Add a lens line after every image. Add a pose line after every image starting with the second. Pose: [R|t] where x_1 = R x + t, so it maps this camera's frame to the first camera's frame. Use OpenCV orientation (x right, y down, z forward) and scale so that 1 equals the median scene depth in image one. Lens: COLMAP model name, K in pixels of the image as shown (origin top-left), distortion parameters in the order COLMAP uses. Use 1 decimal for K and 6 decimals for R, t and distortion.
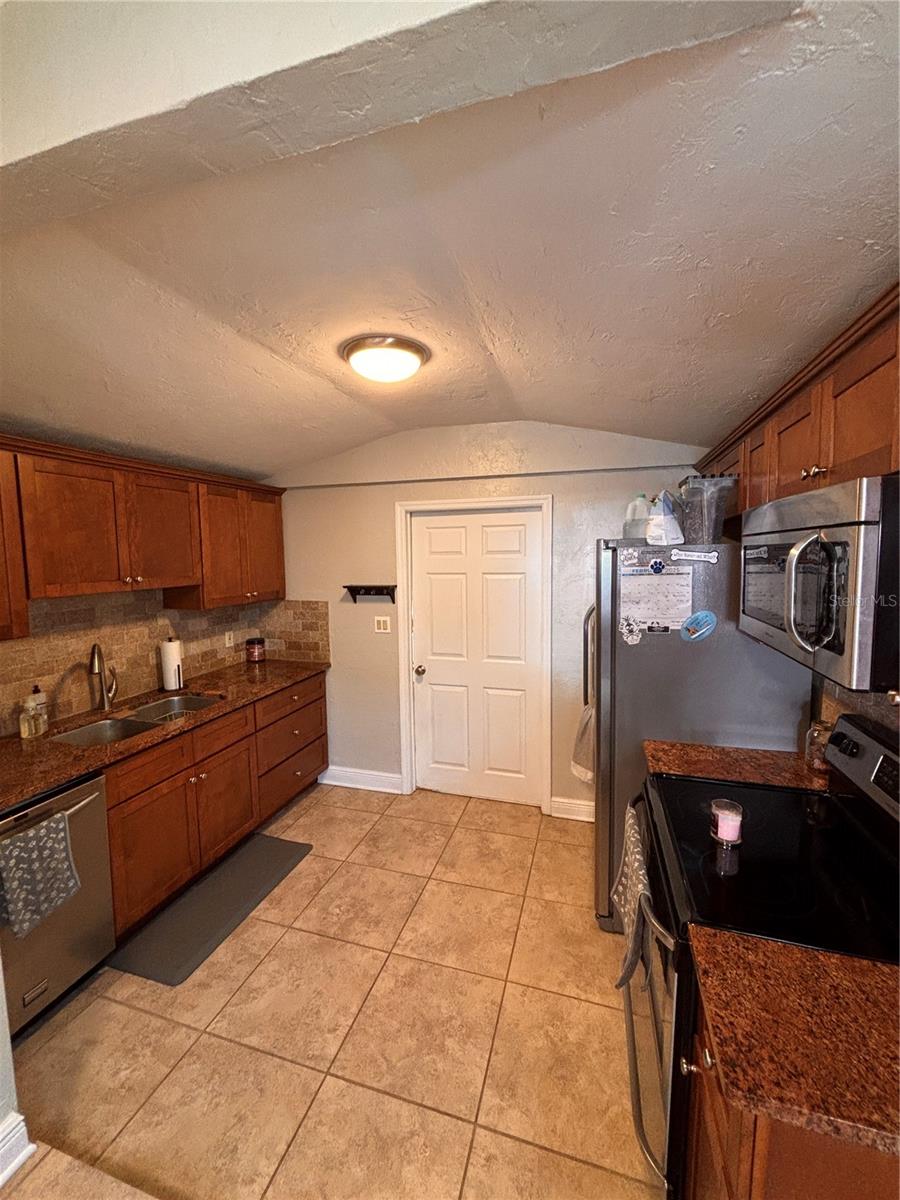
lens RADIAL K [[485.6, 0, 453.8], [0, 485.6, 601.3], [0, 0, 1]] dist [0.002592, 0.000269]
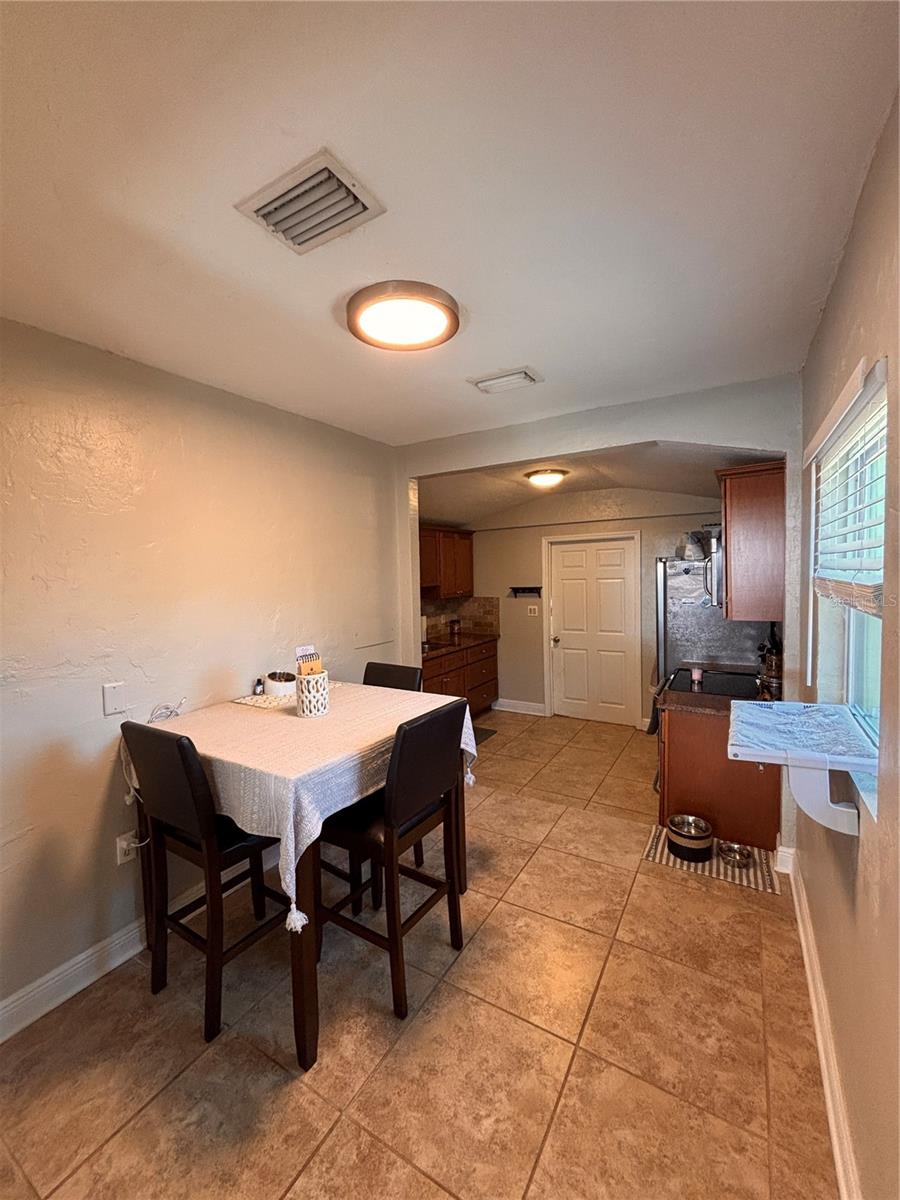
lens RADIAL K [[483.7, 0, 443.5], [0, 483.7, 597.1], [0, 0, 1]] dist [0.001032, 0.000087]
pose [[0.965217, -0.001198, -0.261449, -0.012598], [-0.010663, 0.998977, -0.043944, 0.083878], [0.261234, 0.045203, 0.964216, -0.725157]]
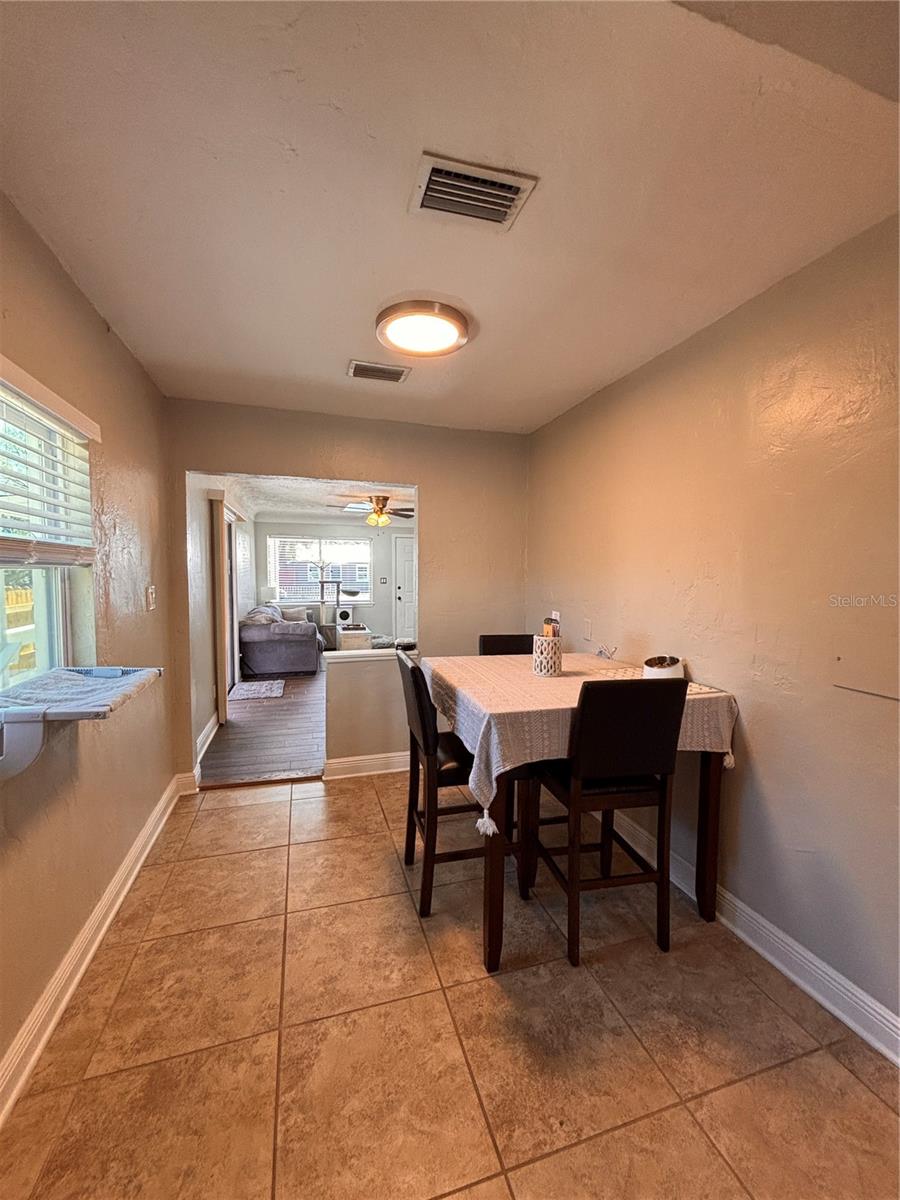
lens RADIAL K [[485.6, 0, 453.8], [0, 485.6, 601.3], [0, 0, 1]] dist [0.002592, 0.000269]
pose [[-0.827482, 0.037409, -0.560245, 0.144986], [-0.059630, 0.986281, 0.153931, 0.011334], [0.558317, 0.160782, -0.813899, 0.368377]]
